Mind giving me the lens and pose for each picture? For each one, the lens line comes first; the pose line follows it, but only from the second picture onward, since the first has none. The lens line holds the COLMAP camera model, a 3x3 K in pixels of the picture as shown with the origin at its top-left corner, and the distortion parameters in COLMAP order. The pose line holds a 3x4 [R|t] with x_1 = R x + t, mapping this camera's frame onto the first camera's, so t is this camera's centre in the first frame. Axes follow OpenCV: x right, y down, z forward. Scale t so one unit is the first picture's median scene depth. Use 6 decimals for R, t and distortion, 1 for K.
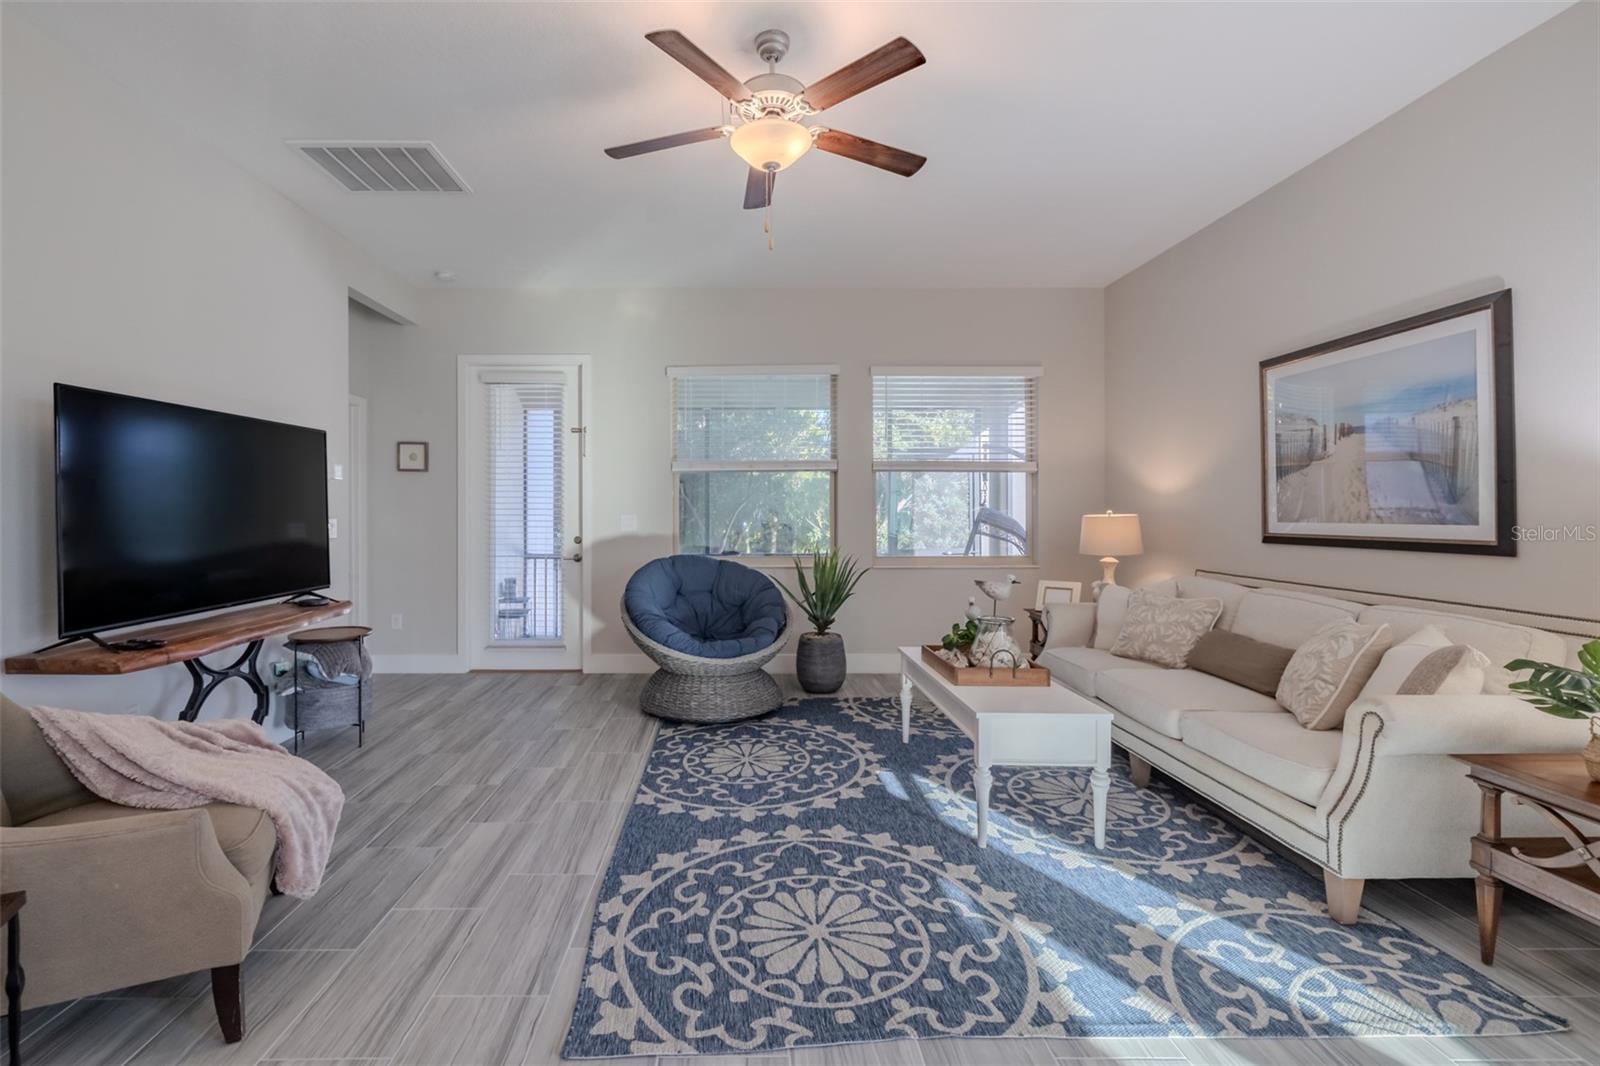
lens RADIAL K [[697.1, 0, 741.0], [0, 697.1, 505.5], [0, 0, 1]] dist [-0.001161, 0.000262]
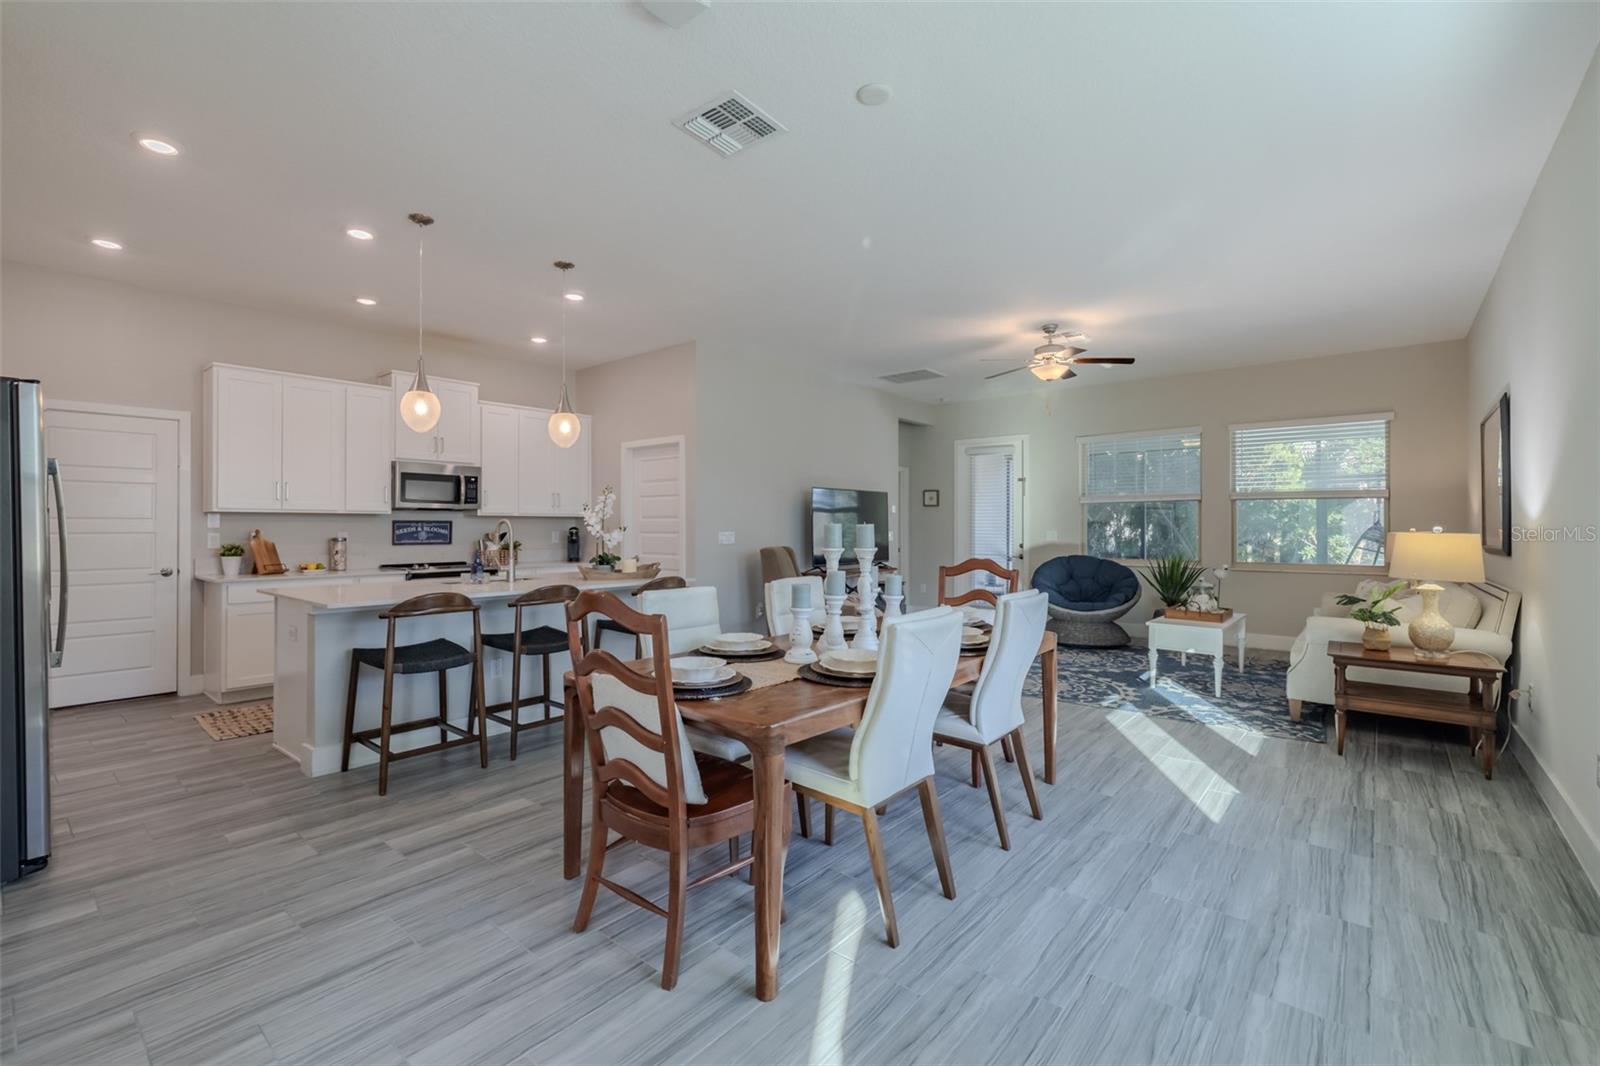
lens RADIAL K [[708.8, 0, 793.3], [0, 708.8, 523.8], [0, 0, 1]] dist [0.025210, 0.000144]
pose [[0.773816, -0.001609, -0.633409, 0.755961], [0.002687, 0.999996, 0.000744, -0.010963], [0.633405, -0.002278, 0.773817, -1.177734]]
